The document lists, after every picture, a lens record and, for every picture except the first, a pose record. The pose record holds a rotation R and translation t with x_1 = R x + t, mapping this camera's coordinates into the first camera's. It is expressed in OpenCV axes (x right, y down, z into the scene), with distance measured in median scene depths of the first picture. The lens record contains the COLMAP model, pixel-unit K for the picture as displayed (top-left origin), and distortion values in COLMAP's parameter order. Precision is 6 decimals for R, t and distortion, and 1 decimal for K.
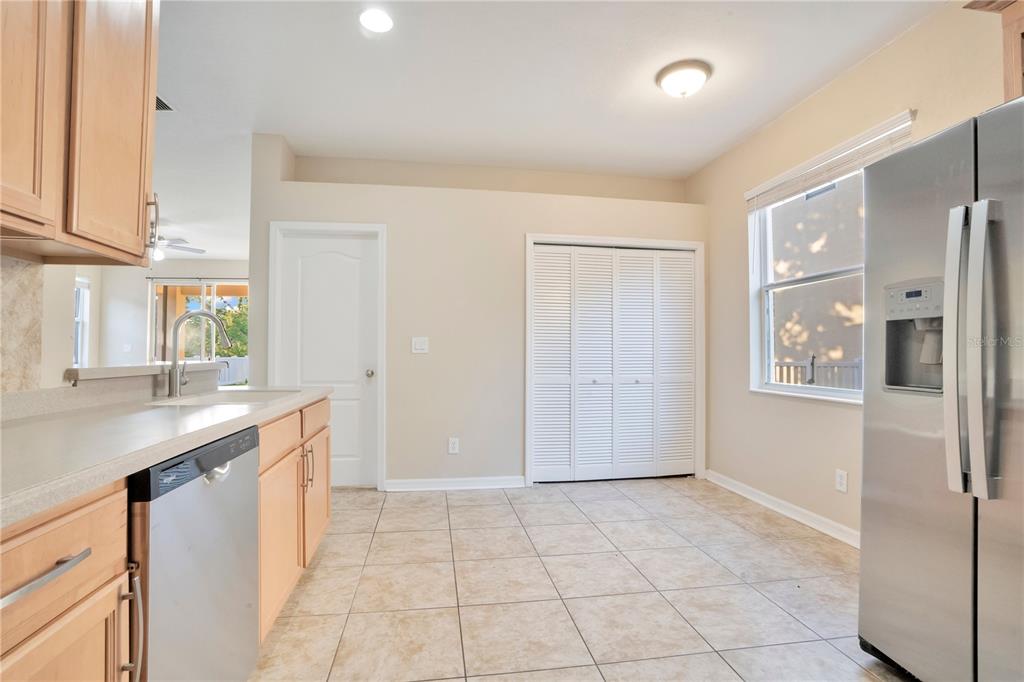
lens RADIAL K [[500.0, 0, 509.7], [0, 500.0, 342.4], [0, 0, 1]] dist [-0.046909, 0.003476]
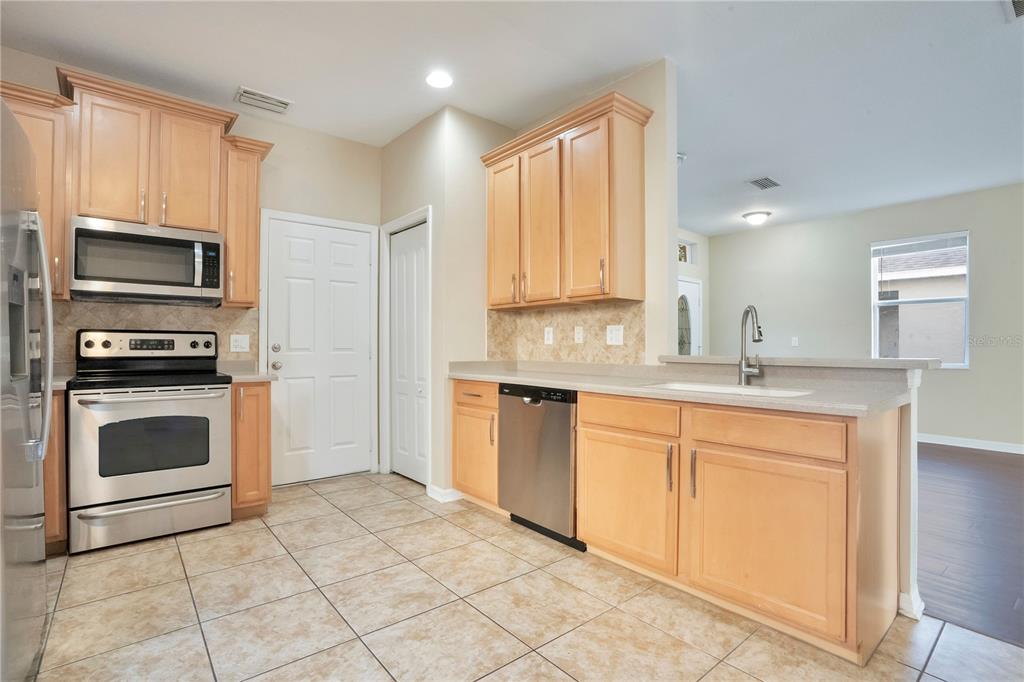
lens RADIAL K [[488.0, 0, 506.8], [0, 488.0, 343.0], [0, 0, 1]] dist [-0.049565, 0.013924]
pose [[-0.864644, -0.010087, -0.502283, 0.228788], [0.001525, 0.999741, -0.022703, 0.023422], [0.502382, -0.020396, -0.864405, 1.112284]]
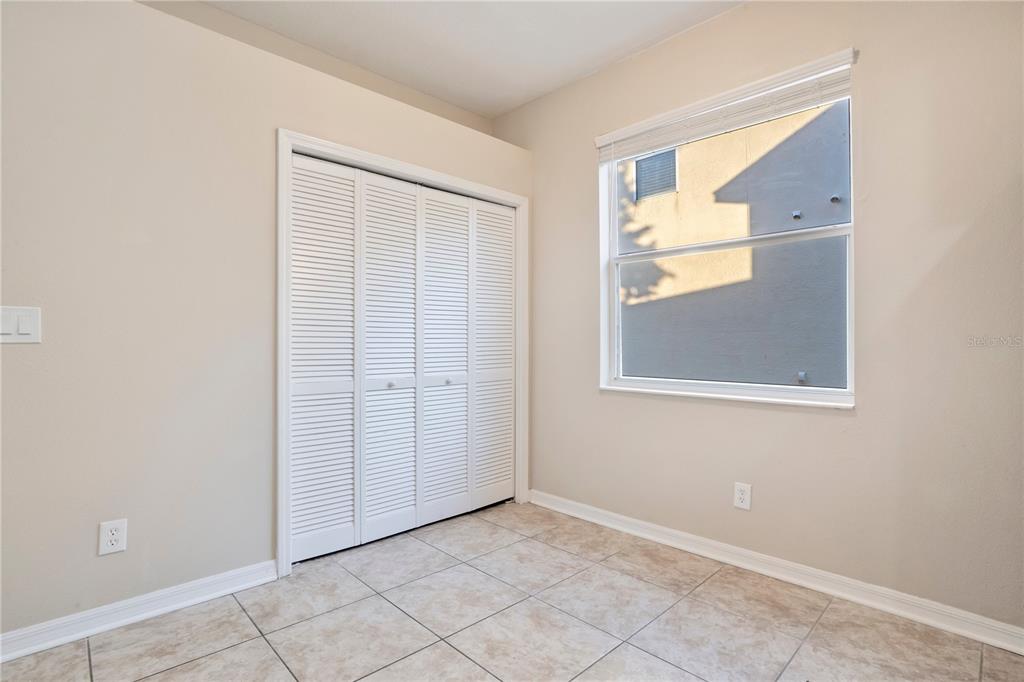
lens RADIAL K [[488.0, 0, 535.1], [0, 488.0, 343.9], [0, 0, 1]] dist [-0.049565, 0.013924]
pose [[0.797875, -0.002686, 0.602817, -0.078557], [-0.011455, 0.999742, 0.019617, 0.013590], [-0.602714, -0.022557, 0.797638, 0.508606]]
